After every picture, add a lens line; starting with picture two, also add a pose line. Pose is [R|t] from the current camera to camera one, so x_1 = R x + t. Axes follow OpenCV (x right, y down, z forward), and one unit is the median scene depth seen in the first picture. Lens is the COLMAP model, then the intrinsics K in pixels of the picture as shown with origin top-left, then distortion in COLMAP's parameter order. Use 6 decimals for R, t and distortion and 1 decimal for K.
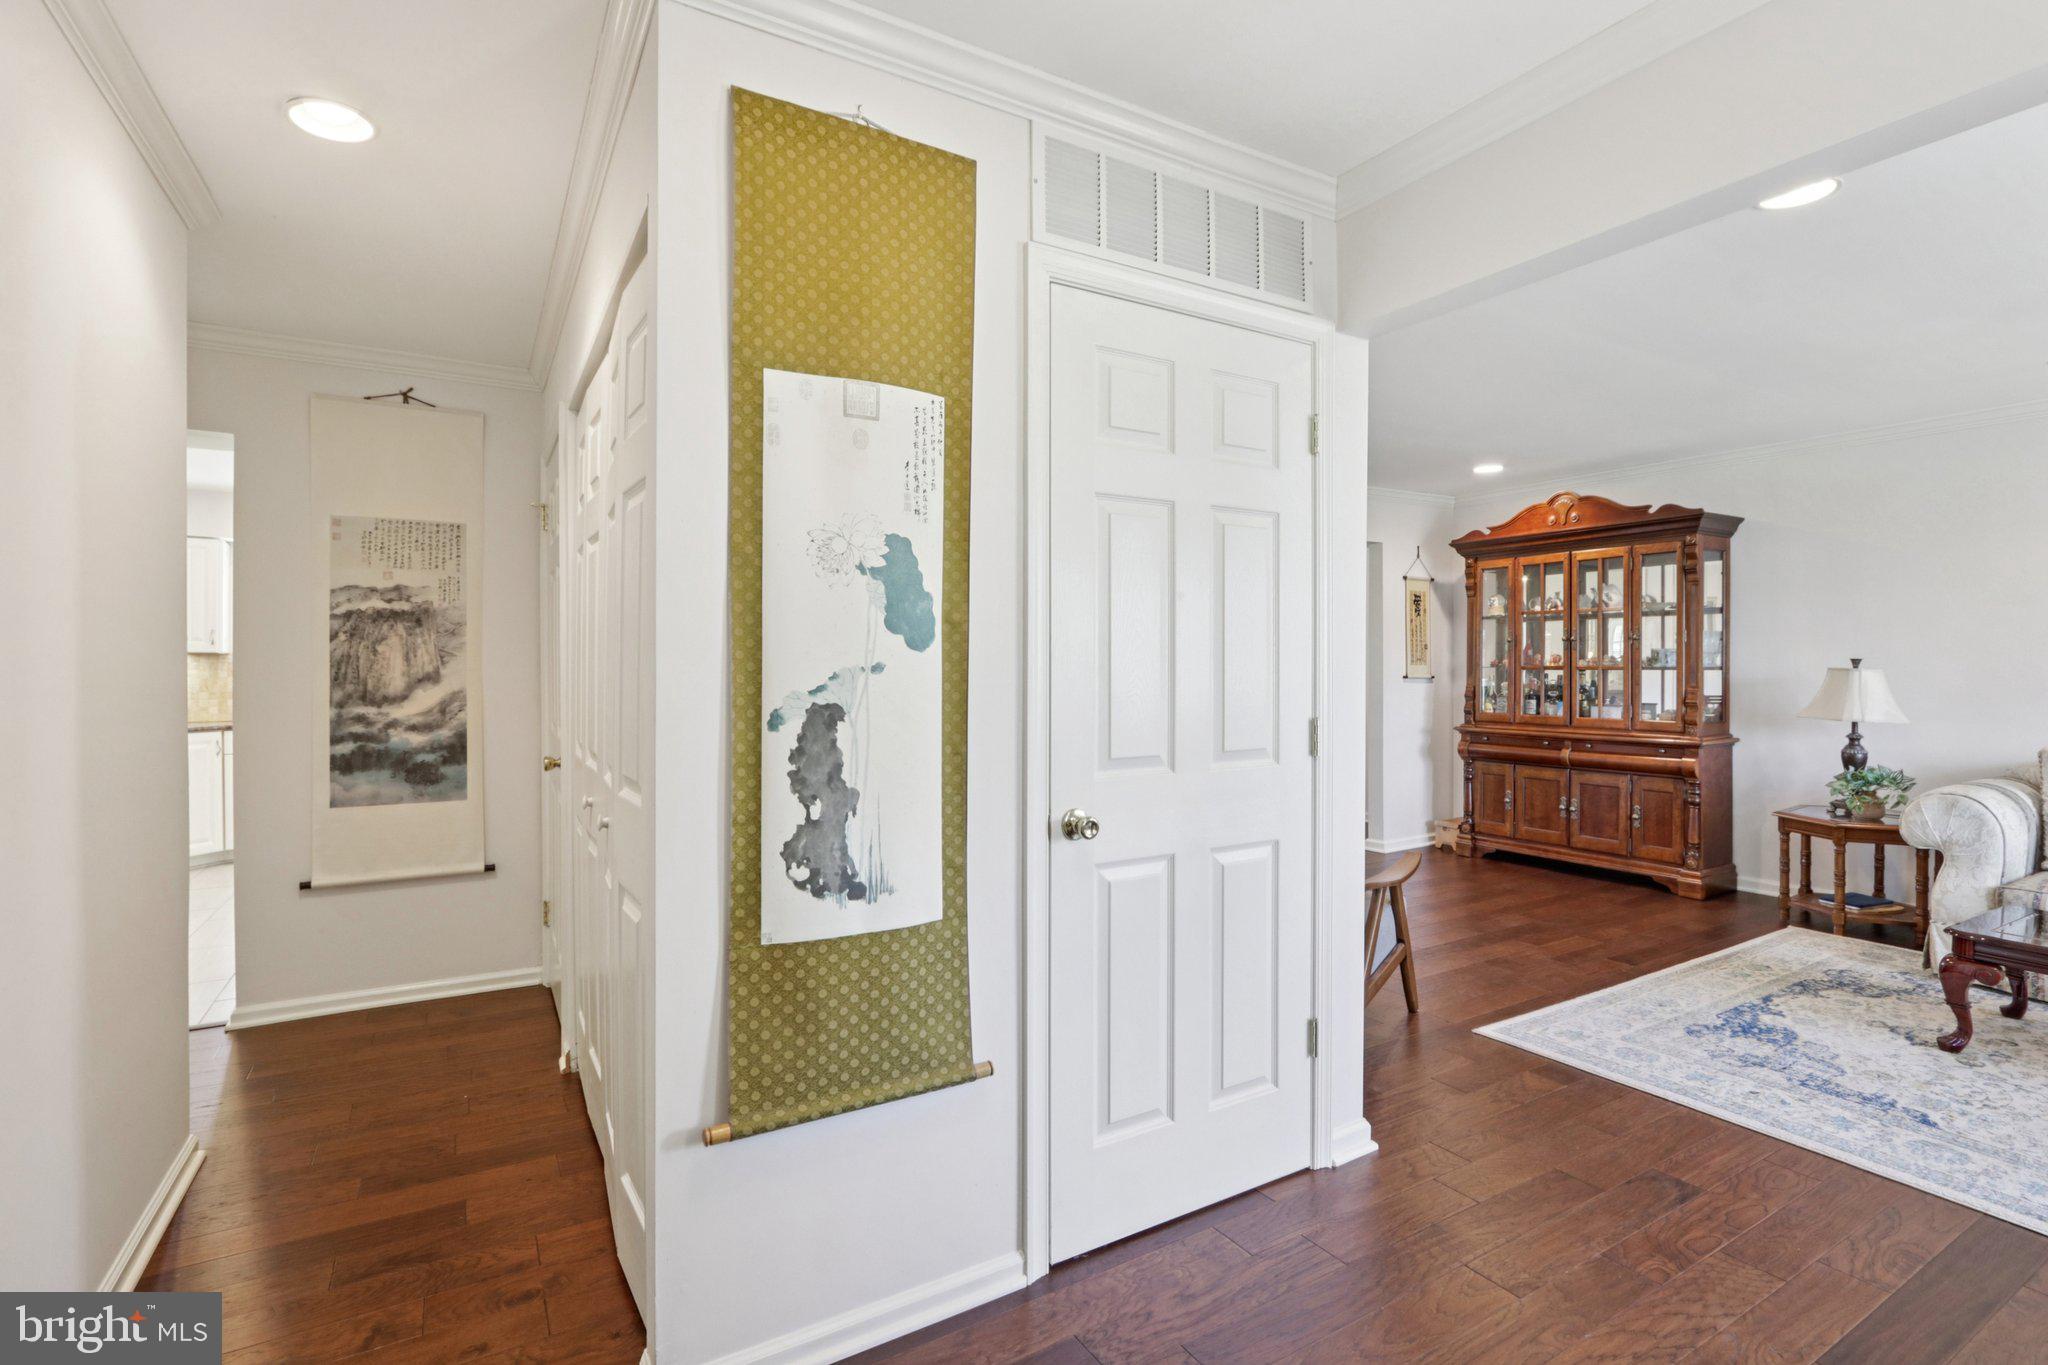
lens RADIAL K [[961.4, 0, 1014.4], [0, 961.4, 675.5], [0, 0, 1]] dist [-0.020814, 0.005154]
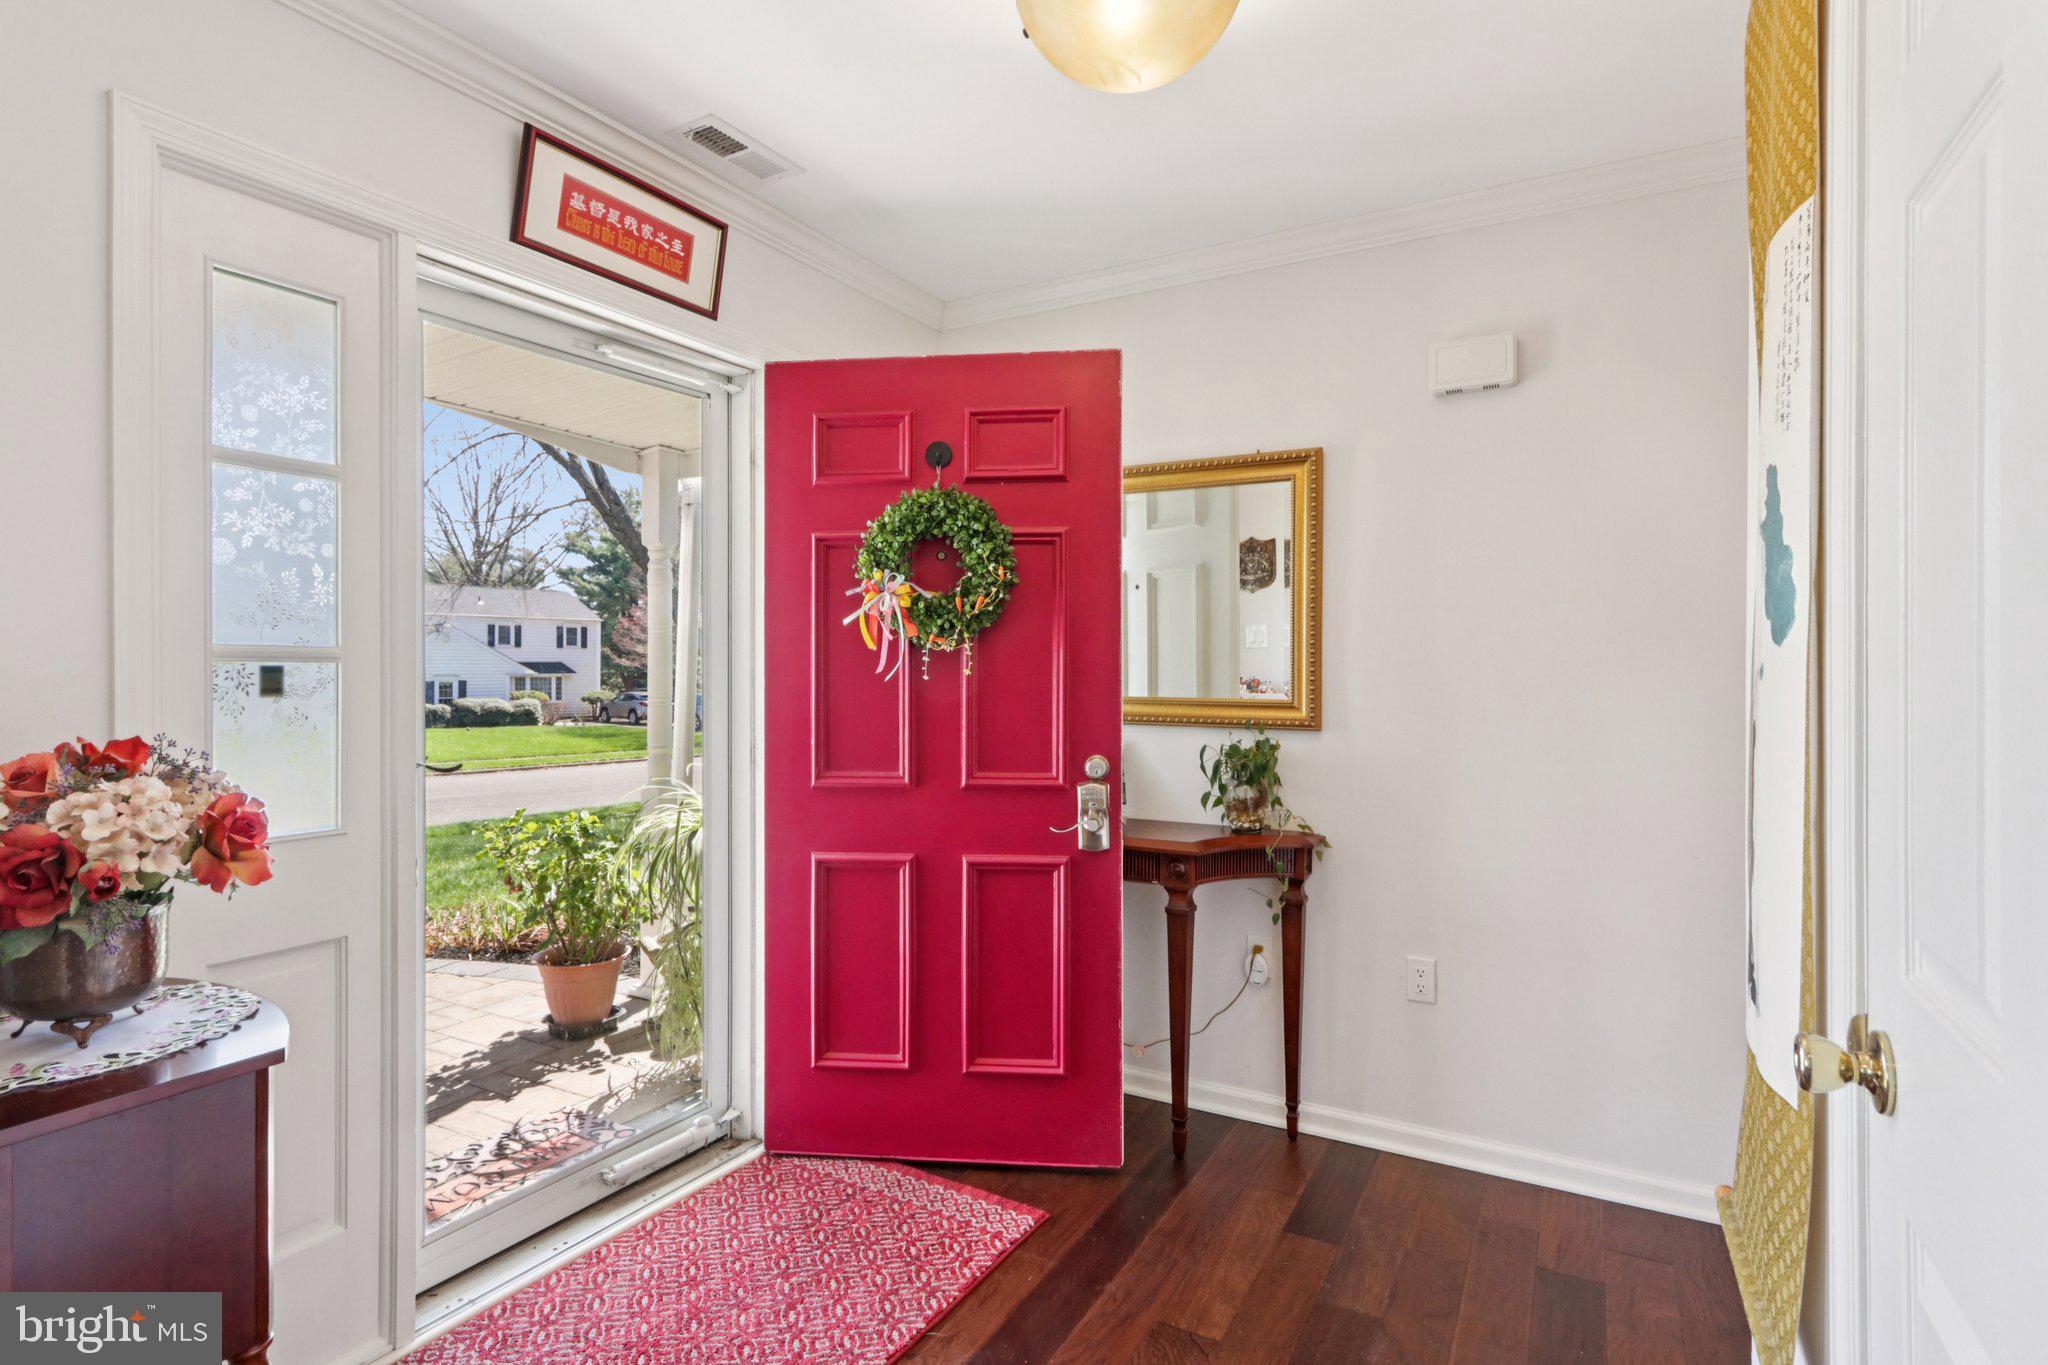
lens RADIAL K [[1050.1, 0, 1022.2], [0, 1050.1, 669.0], [0, 0, 1]] dist [-0.004167, -0.000185]
pose [[-0.870149, 0.001970, -0.492784, 0.214121], [-0.004448, 0.999920, 0.011851, -0.005912], [0.492768, 0.012504, -0.870071, 0.454490]]
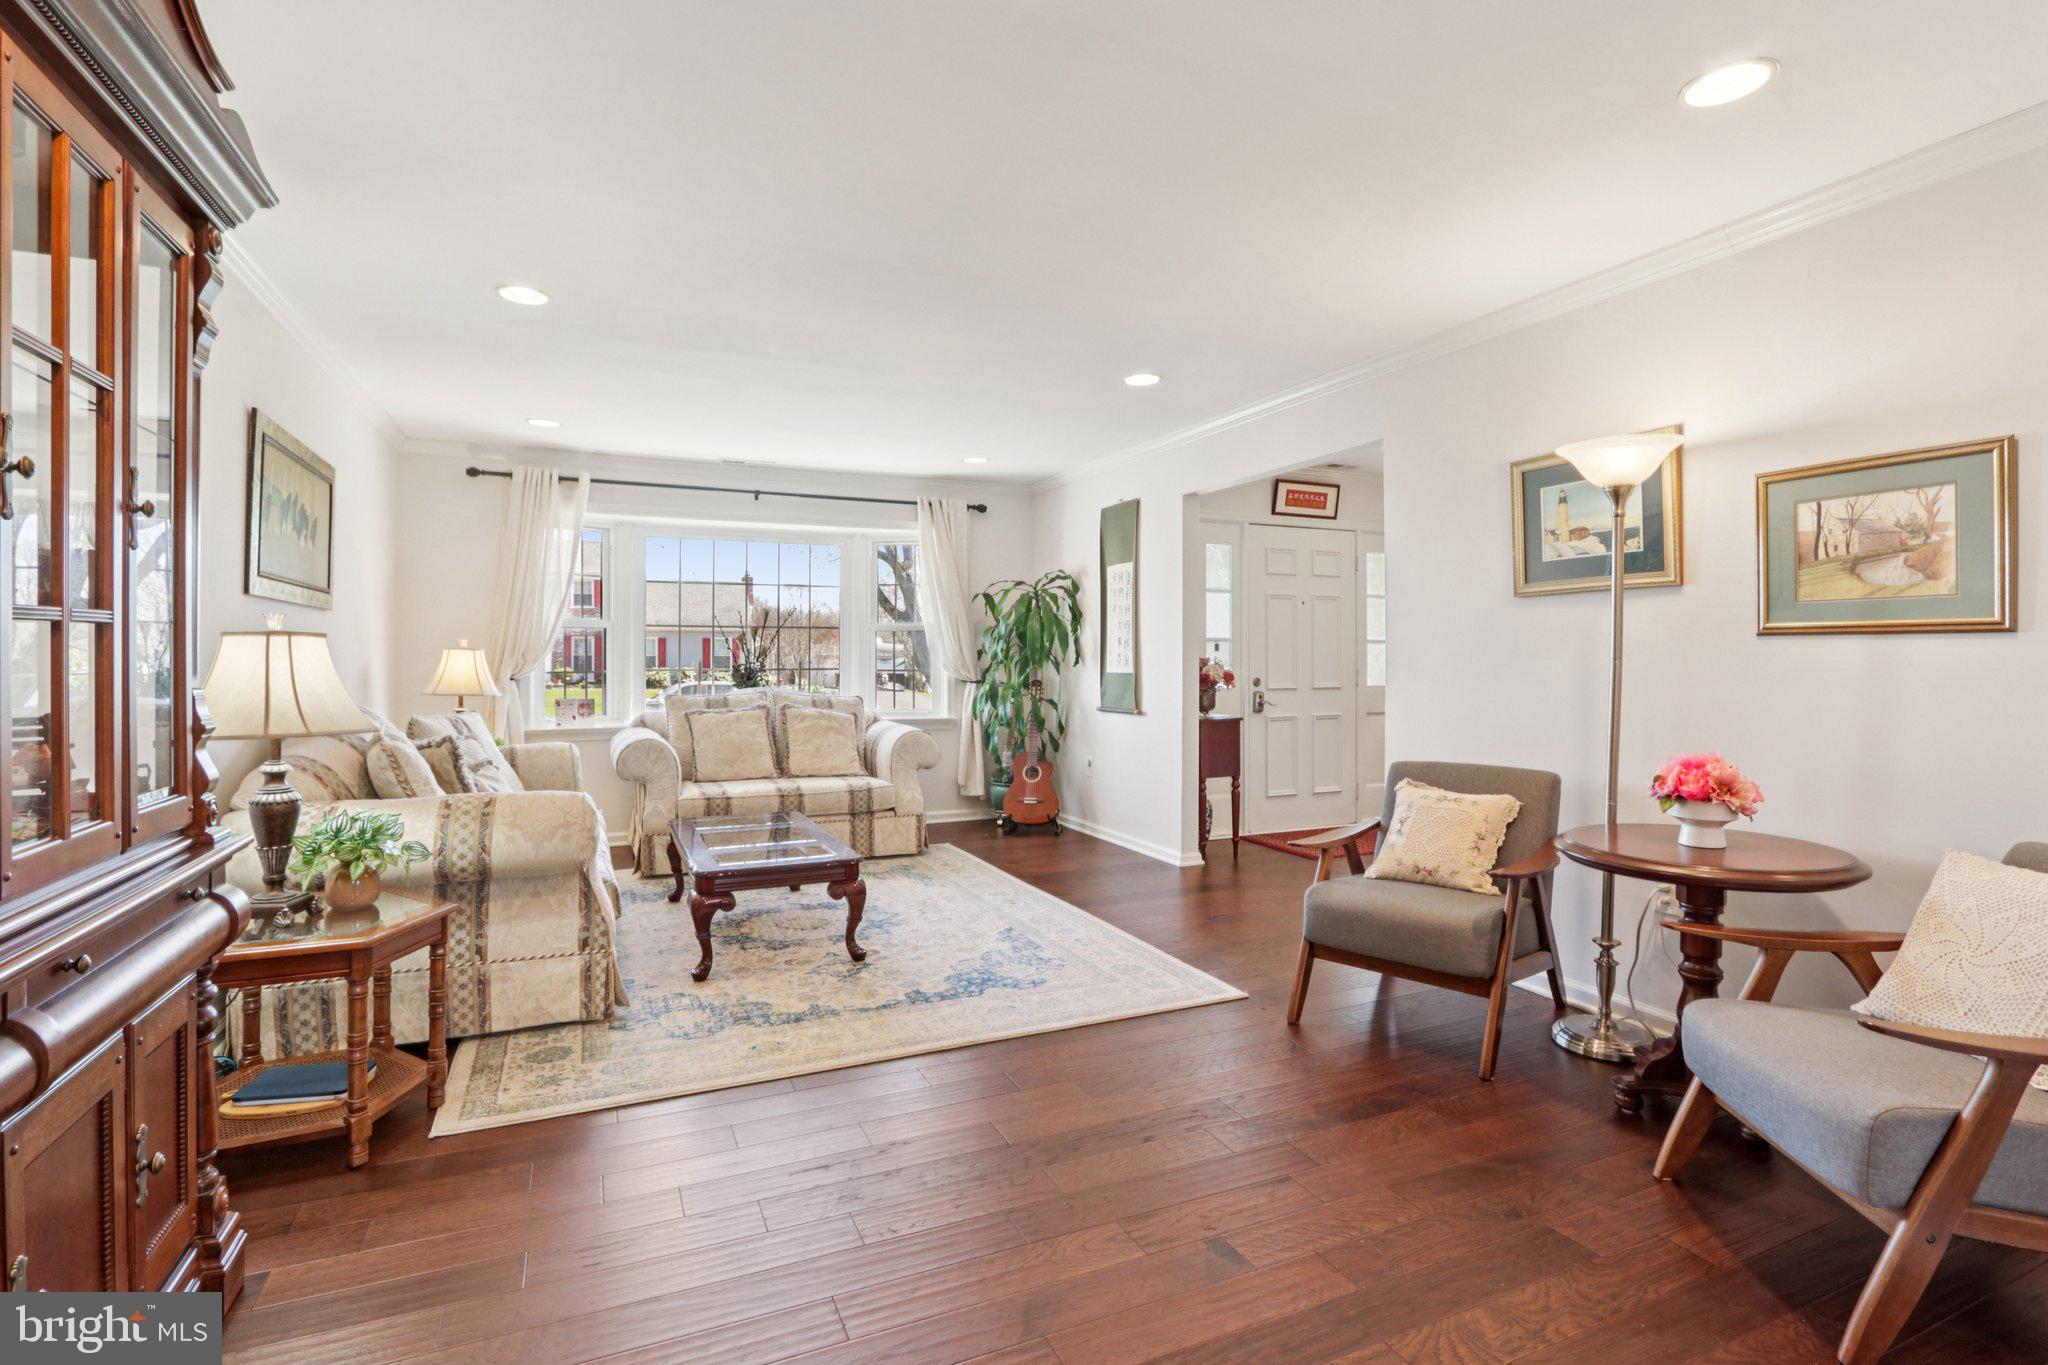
lens RADIAL K [[962.7, 0, 1014.4], [0, 962.7, 655.1], [0, 0, 1]] dist [-0.023765, 0.000082]
pose [[-0.993714, 0.002835, 0.111910, 0.369729], [0.003981, 0.999942, 0.010017, 0.000047], [-0.111875, 0.010399, -0.993668, 1.227390]]
